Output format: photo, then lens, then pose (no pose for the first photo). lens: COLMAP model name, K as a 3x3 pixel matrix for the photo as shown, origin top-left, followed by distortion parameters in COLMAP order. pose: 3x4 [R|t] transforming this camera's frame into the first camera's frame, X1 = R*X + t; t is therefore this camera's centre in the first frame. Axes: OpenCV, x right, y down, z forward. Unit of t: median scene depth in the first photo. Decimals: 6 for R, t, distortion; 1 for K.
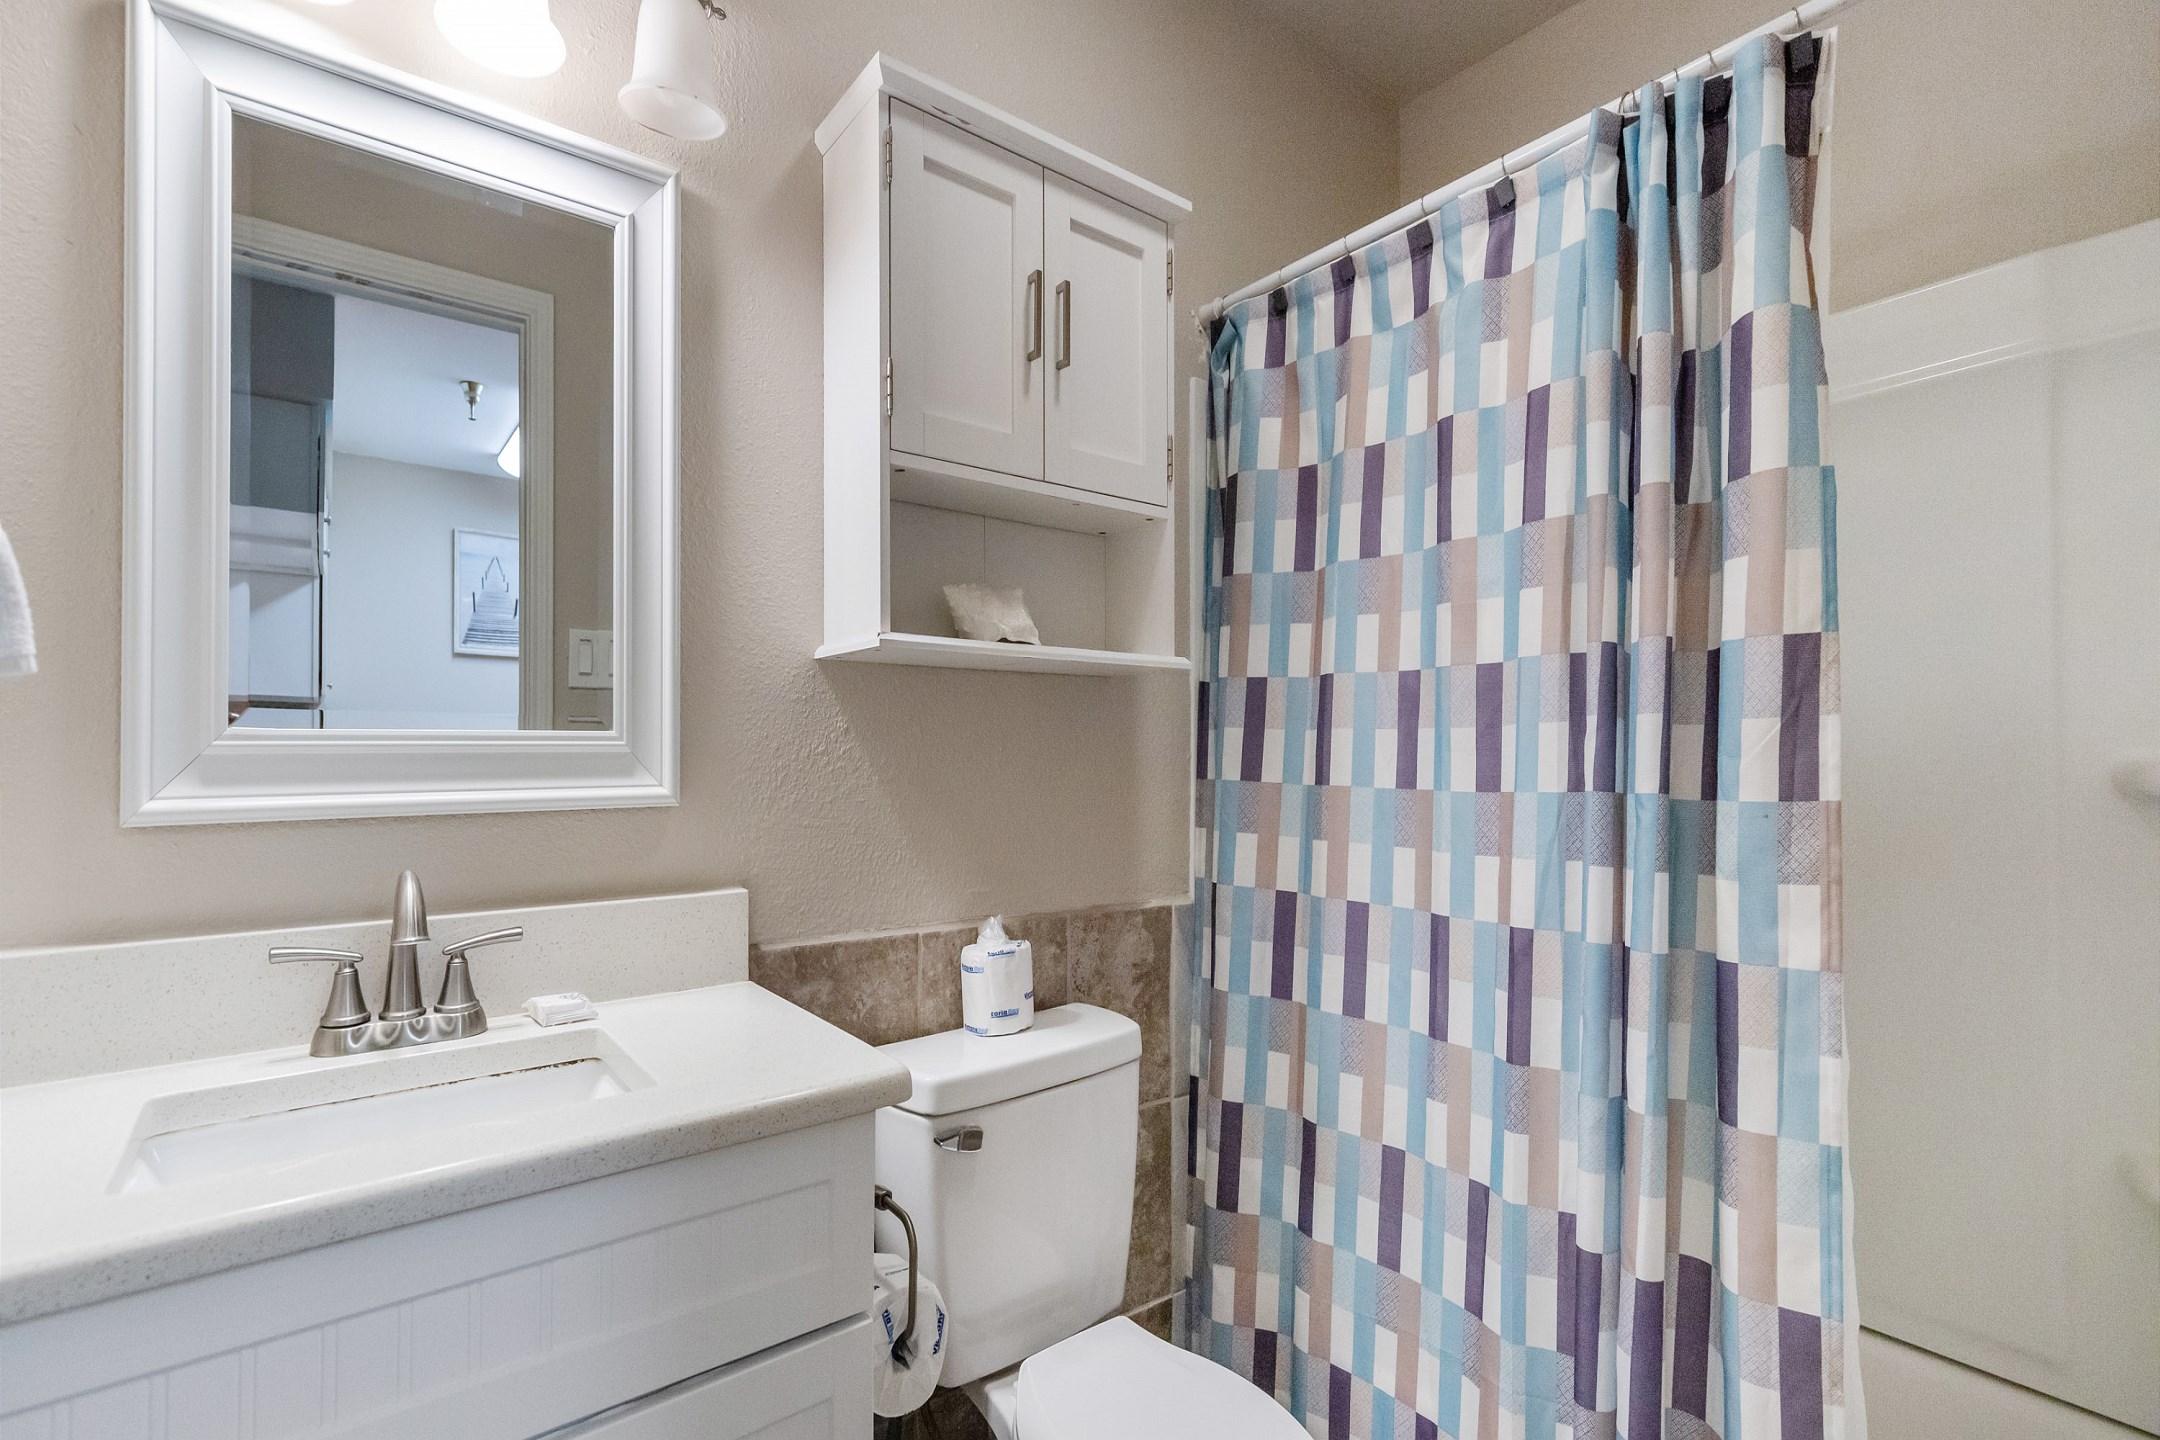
lens RADIAL K [[973.2, 0, 1070.8], [0, 973.2, 740.1], [0, 0, 1]] dist [0.003545, -0.001320]
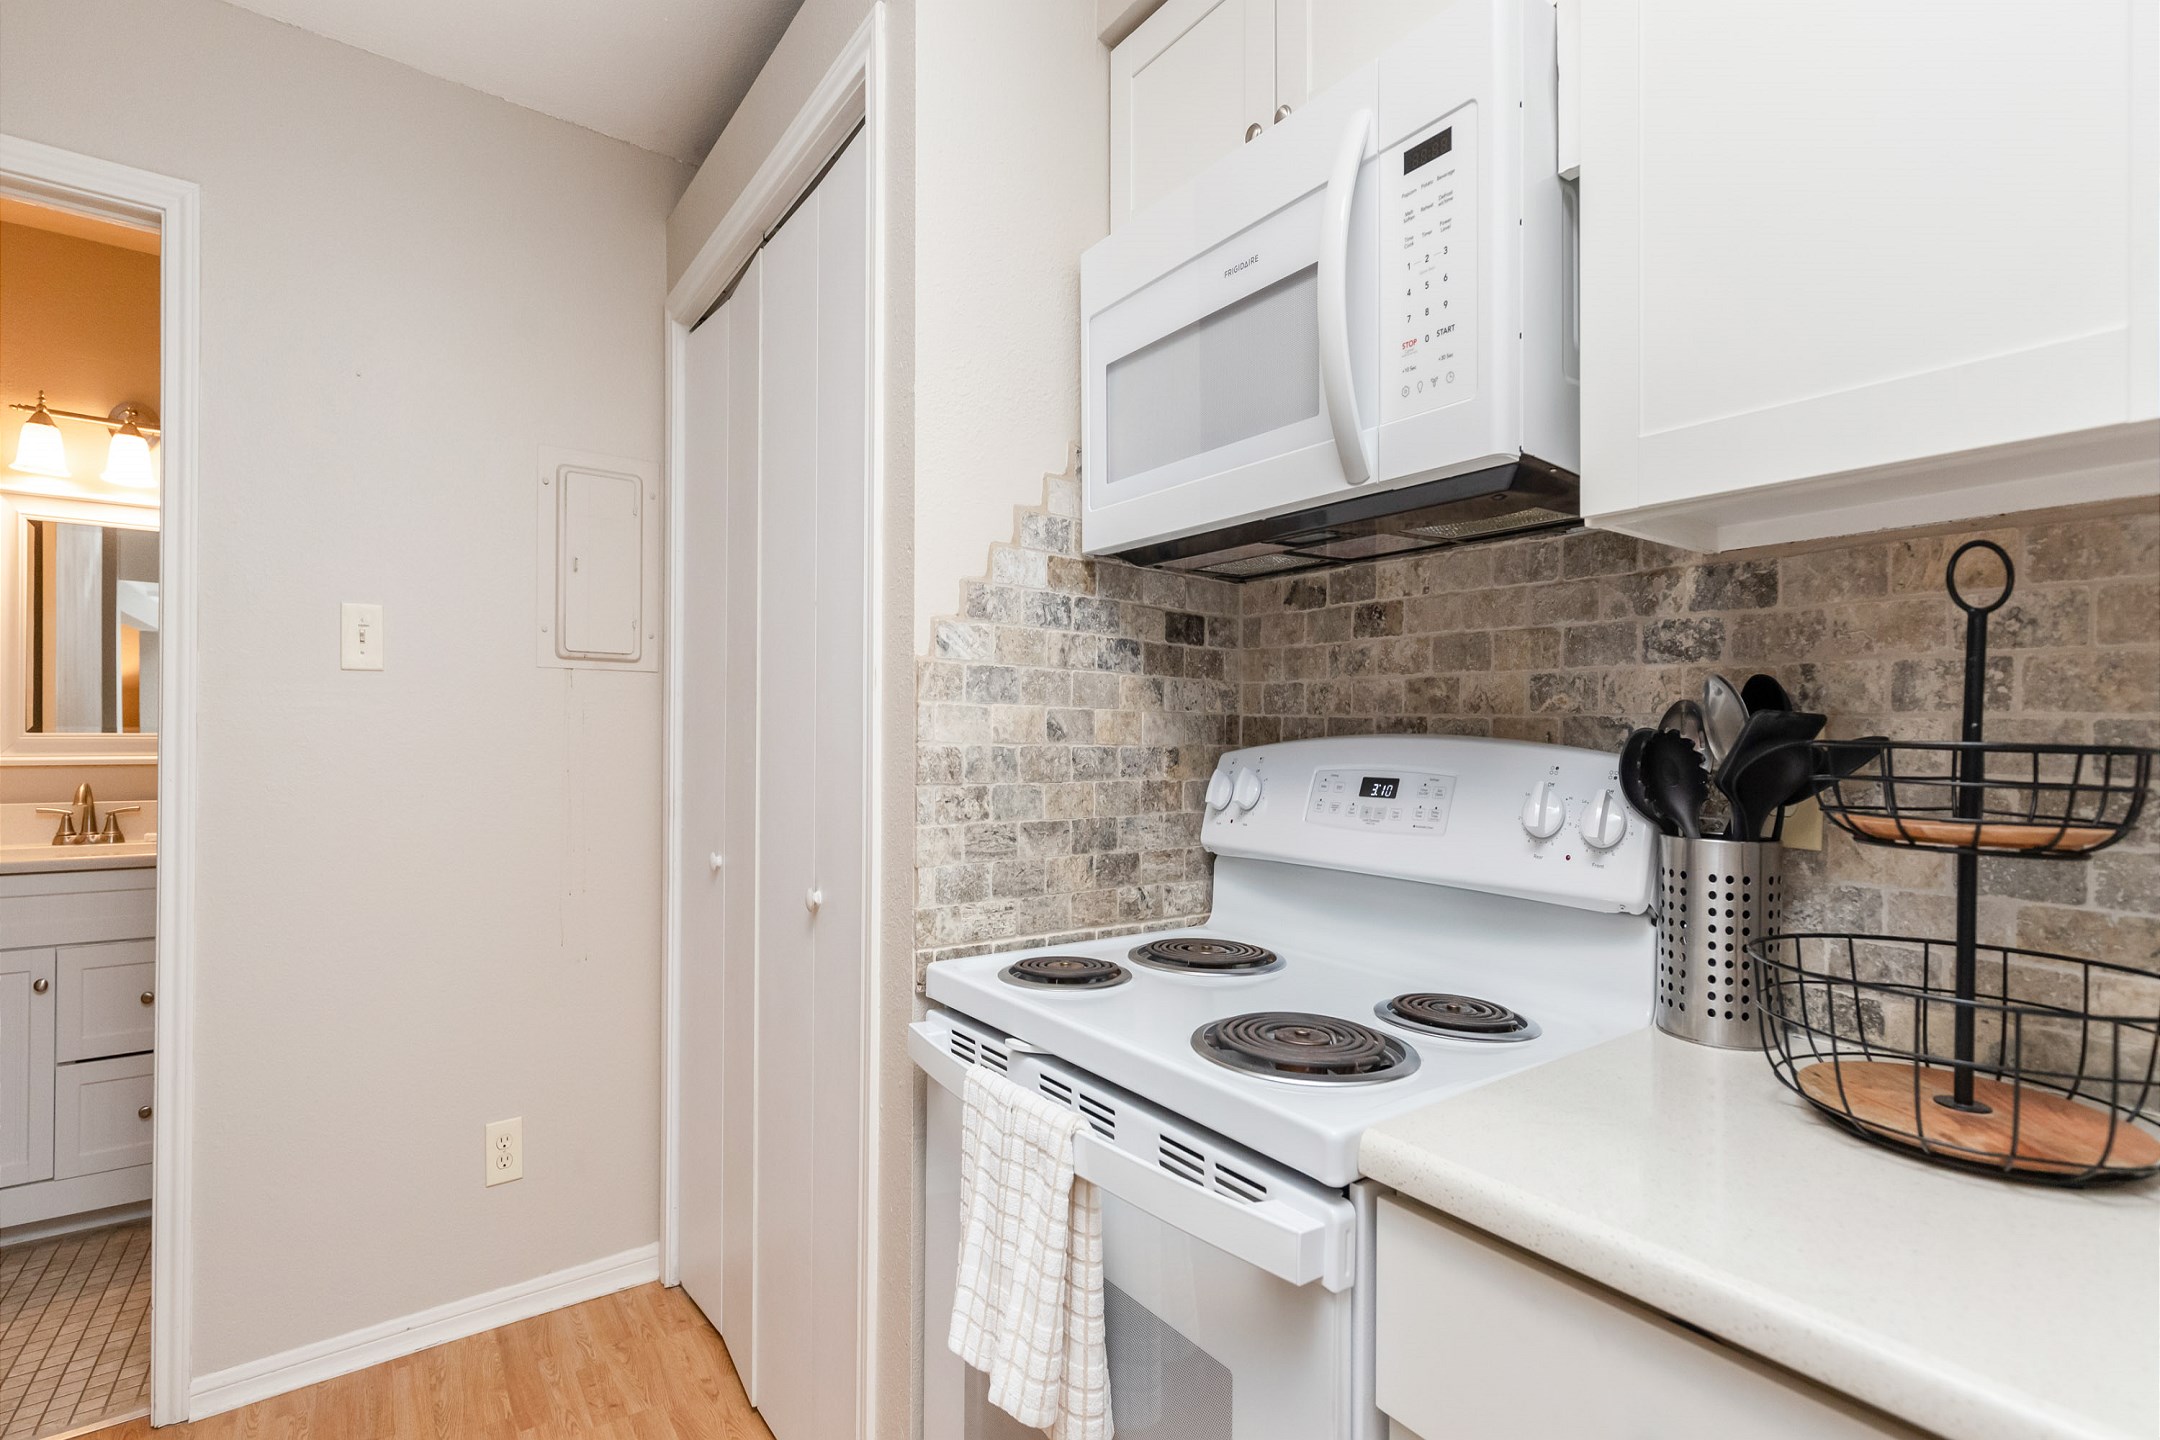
lens RADIAL K [[973.2, 0, 1087.7], [0, 973.2, 732.8], [0, 0, 1]] dist [0.003545, -0.001320]
pose [[0.999874, -0.010365, -0.011992, 2.239425], [0.010302, 0.999933, -0.005260, 0.029521], [0.012046, 0.005136, 0.999914, -1.793618]]
